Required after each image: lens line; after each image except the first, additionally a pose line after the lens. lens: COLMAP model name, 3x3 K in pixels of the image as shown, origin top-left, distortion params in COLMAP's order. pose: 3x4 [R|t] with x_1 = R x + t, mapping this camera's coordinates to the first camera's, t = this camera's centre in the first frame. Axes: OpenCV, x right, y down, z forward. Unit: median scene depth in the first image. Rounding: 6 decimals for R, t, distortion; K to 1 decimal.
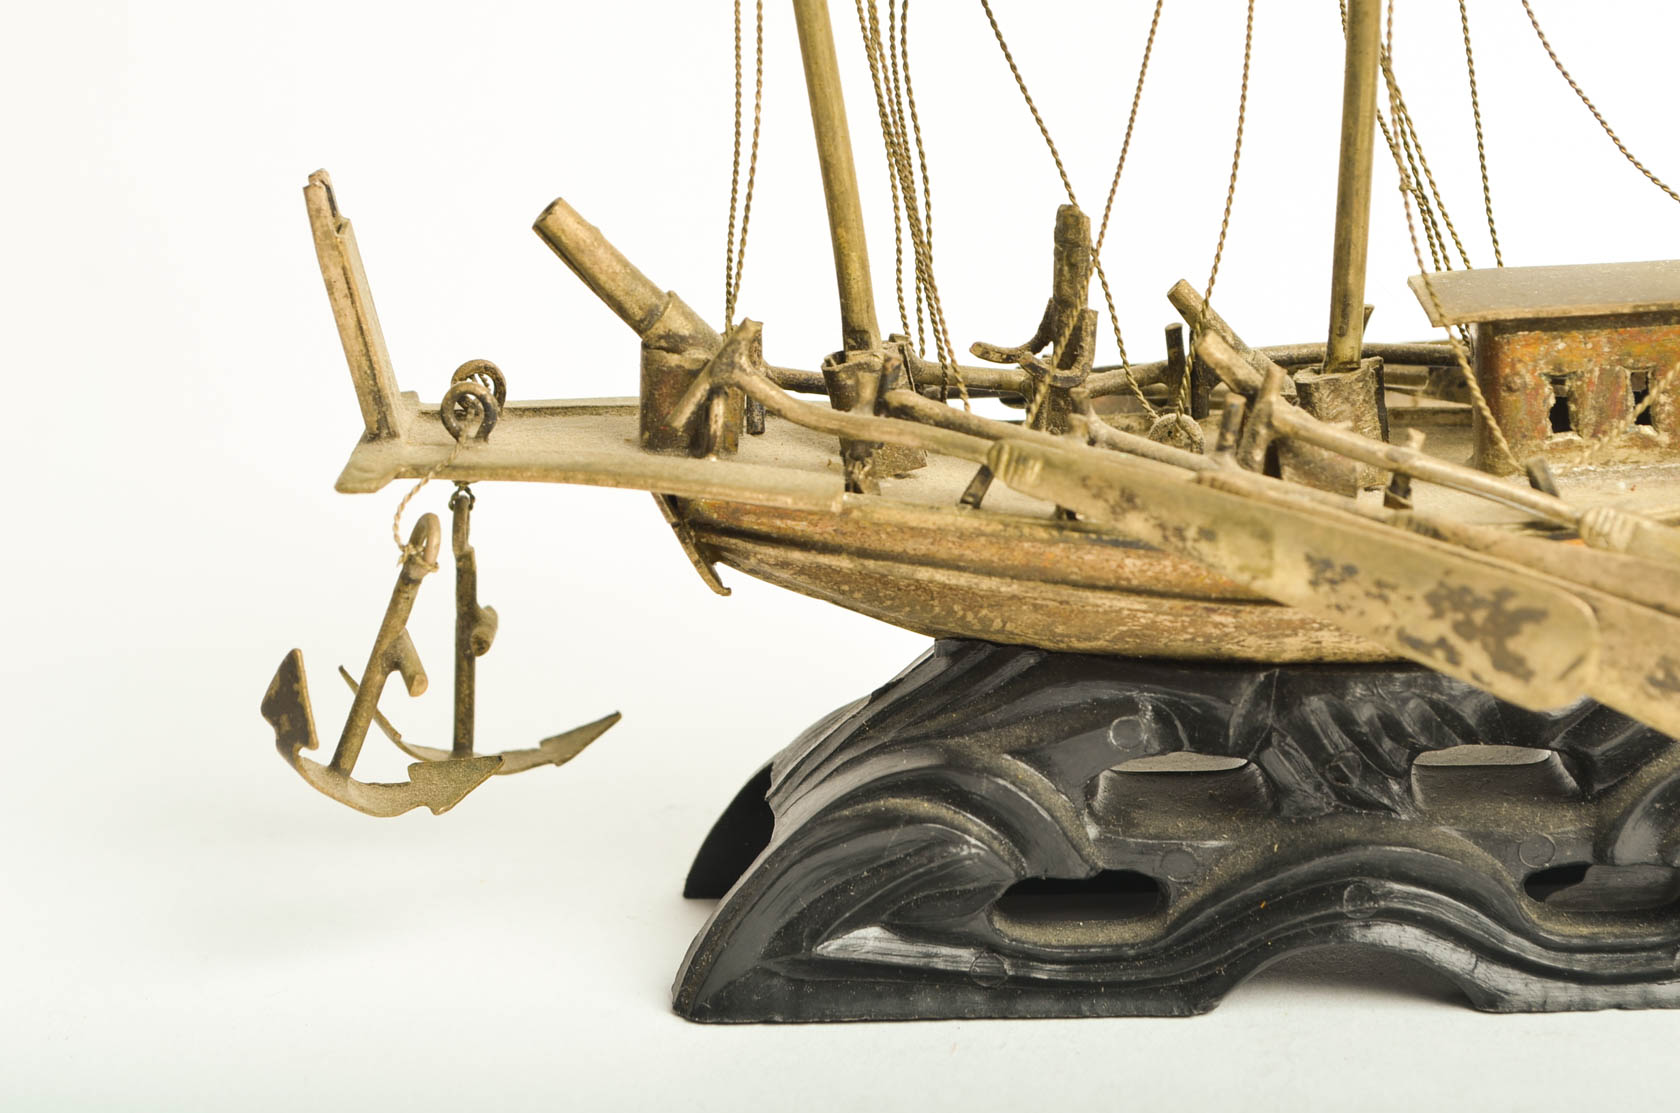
lens RADIAL K [[3812.9, 0, 837.8], [0, 3812.9, 552.6], [0, 0, 1]] dist [0.053552, 0.000000]
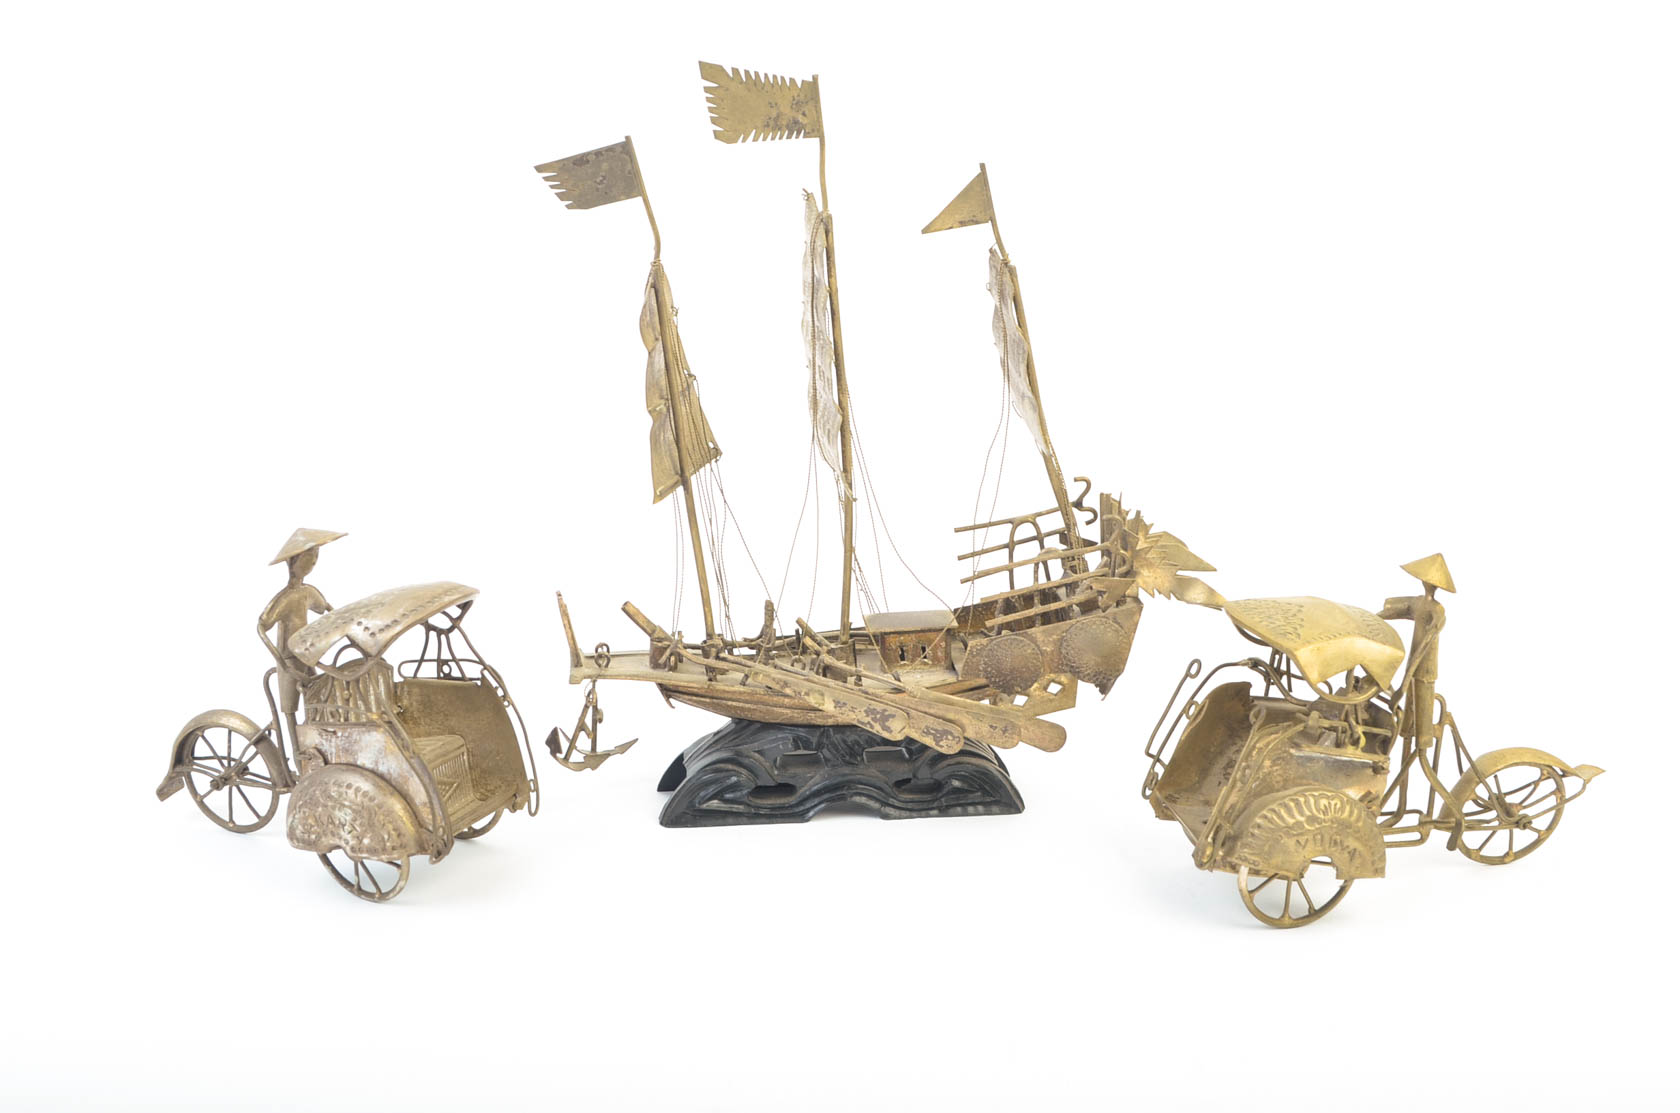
lens RADIAL K [[2038.6, 0, 846.4], [0, 2038.6, 558.7], [0, 0, 1]] dist [0.036021, 0.000000]
pose [[0.992944, -0.005471, 0.118457, -0.095541], [0.006685, 0.999929, -0.009854, -0.110712], [-0.118395, 0.010576, 0.992910, -0.937399]]
